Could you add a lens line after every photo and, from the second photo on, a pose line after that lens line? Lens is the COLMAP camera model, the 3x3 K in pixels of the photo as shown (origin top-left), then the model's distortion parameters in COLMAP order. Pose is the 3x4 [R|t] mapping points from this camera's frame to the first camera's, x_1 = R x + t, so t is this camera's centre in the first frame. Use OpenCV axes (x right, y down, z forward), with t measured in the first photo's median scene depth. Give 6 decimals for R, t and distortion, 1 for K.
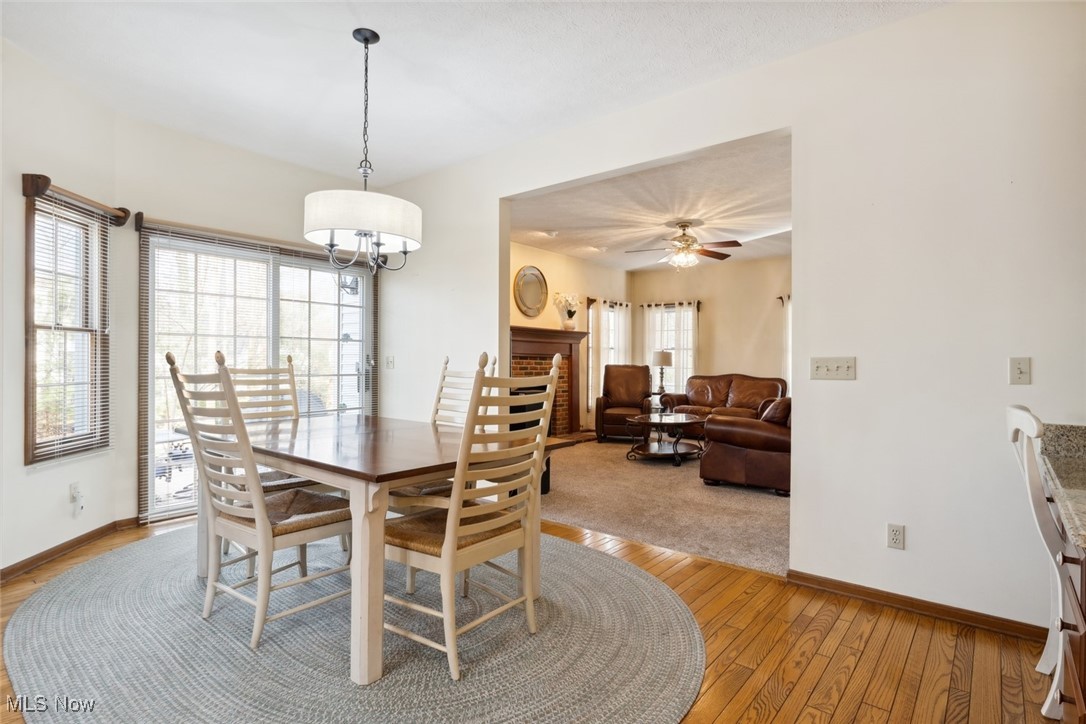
lens RADIAL K [[554.6, 0, 547.8], [0, 554.6, 360.9], [0, 0, 1]] dist [-0.001011, 0.000136]
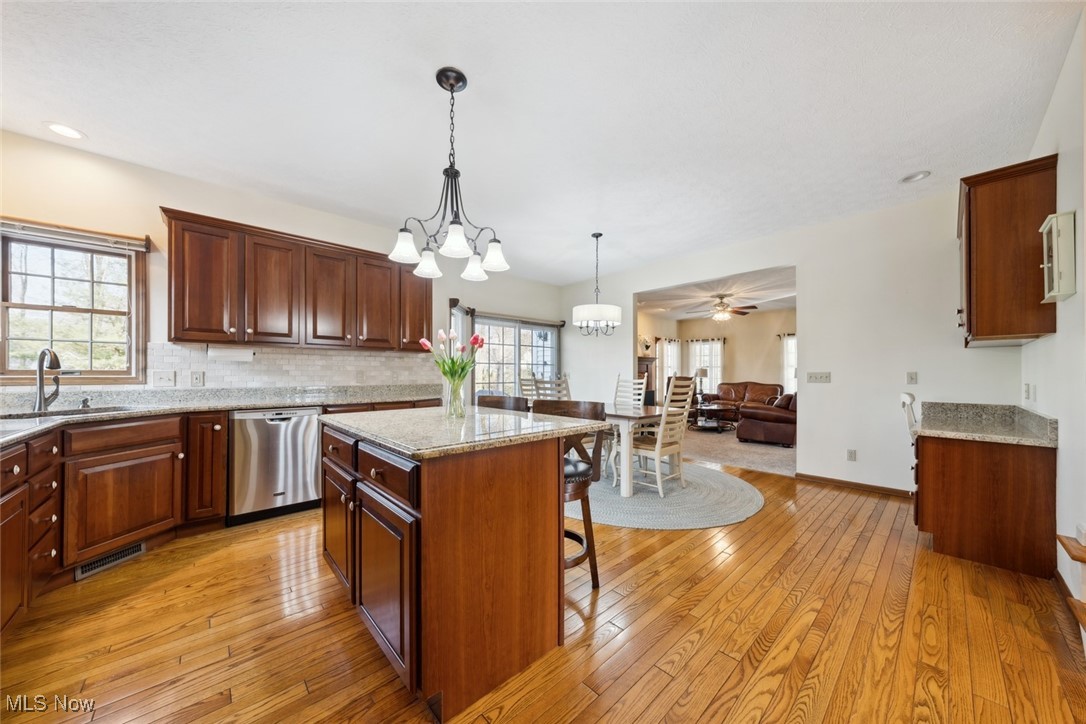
lens RADIAL K [[372.9, 0, 544.0], [0, 372.9, 374.5], [0, 0, 1]] dist [-0.009194, 0.000005]
pose [[0.989334, -0.006007, -0.145538, -0.135462], [0.005931, 0.999982, -0.000957, -0.000958], [0.145541, 0.000084, 0.989352, -0.237378]]
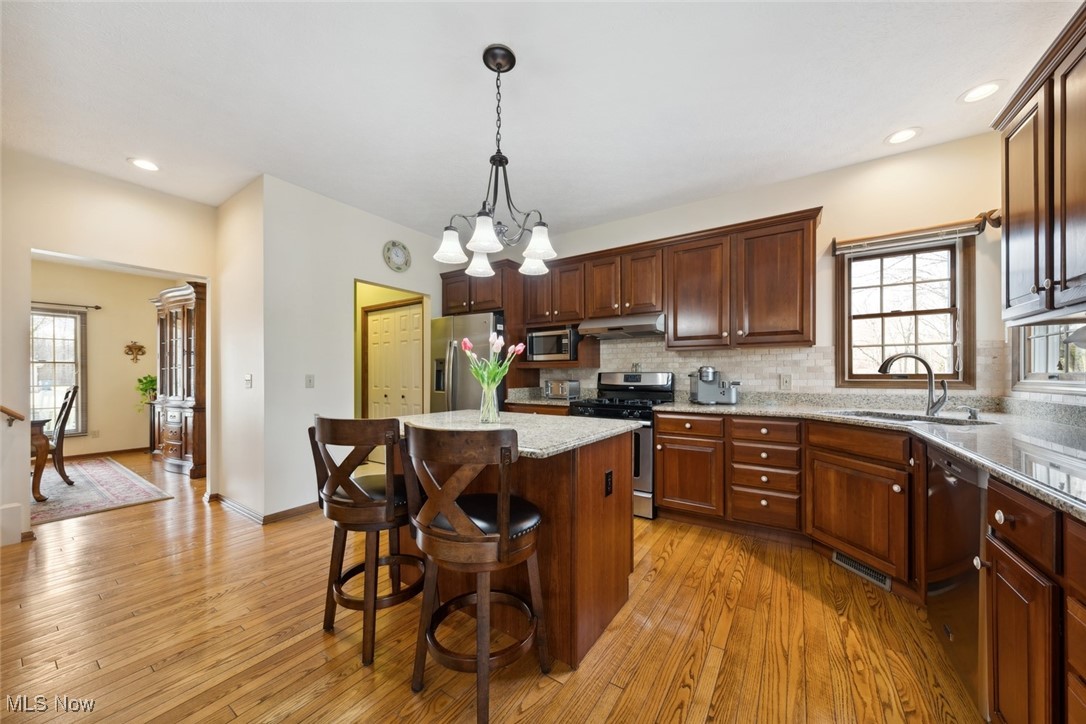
lens RADIAL K [[372.9, 0, 544.0], [0, 372.9, 374.5], [0, 0, 1]] dist [-0.009194, 0.000005]
pose [[-0.996061, -0.005933, -0.088470, -0.263698], [-0.005839, 0.999982, -0.001318, -0.004891], [0.088476, -0.000796, -0.996078, 0.334902]]
